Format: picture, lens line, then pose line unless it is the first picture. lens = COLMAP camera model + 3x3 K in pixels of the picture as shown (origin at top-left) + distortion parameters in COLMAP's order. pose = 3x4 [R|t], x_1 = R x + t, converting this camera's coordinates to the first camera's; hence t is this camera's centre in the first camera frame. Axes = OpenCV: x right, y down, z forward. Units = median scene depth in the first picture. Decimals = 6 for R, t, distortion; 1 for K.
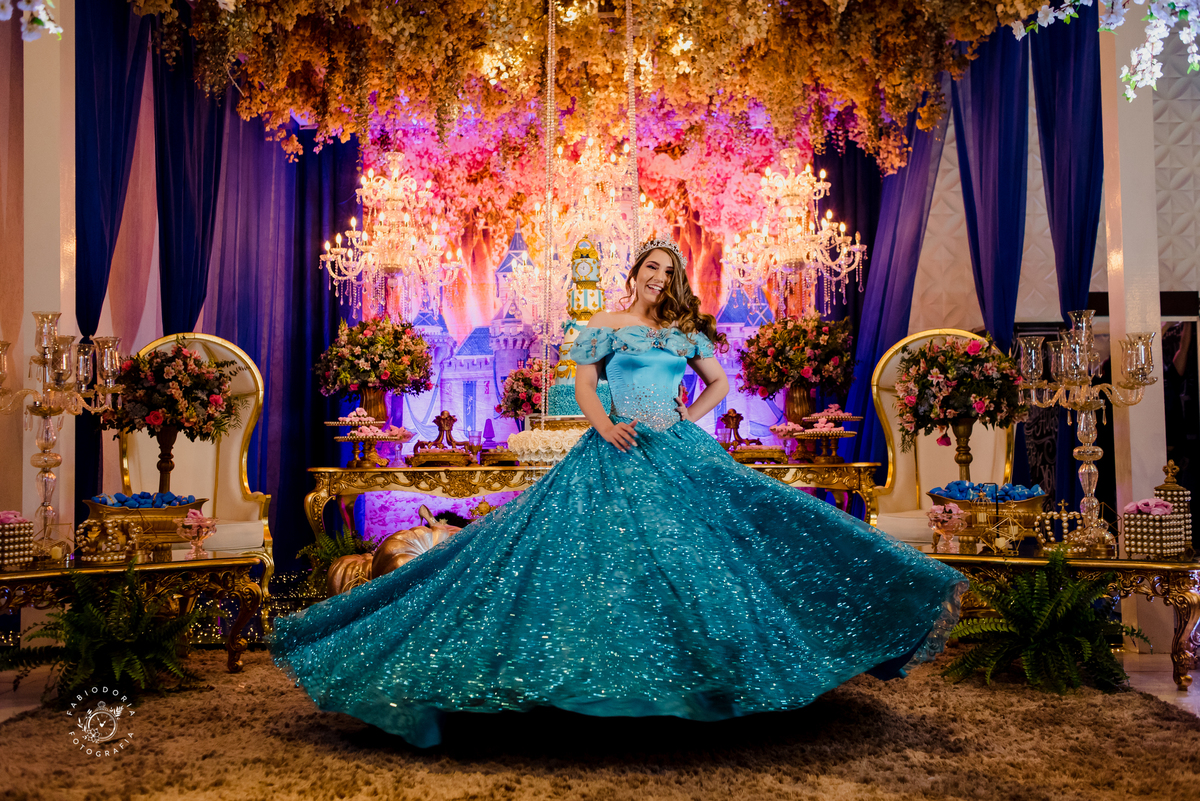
lens RADIAL K [[1197.7, 0, 598.8], [0, 1197.7, 401.5], [0, 0, 1]] dist [0.020651, 0.000000]
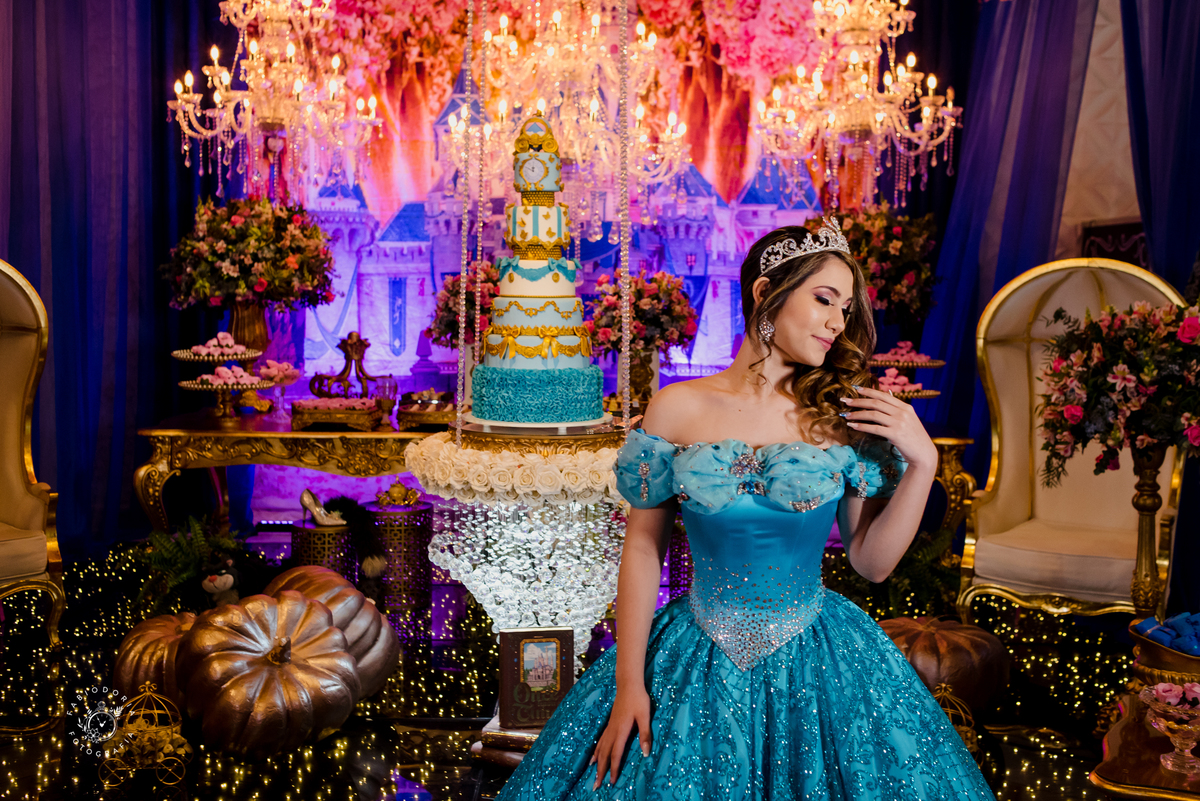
lens RADIAL K [[1197.7, 0, 619.6], [0, 1197.7, 385.9], [0, 0, 1]] dist [0.020651, 0.000000]
pose [[0.999576, 0.020674, 0.020521, 0.014935], [-0.023519, 0.988432, 0.149827, -0.070958], [-0.017186, -0.150246, 0.988499, 0.296236]]
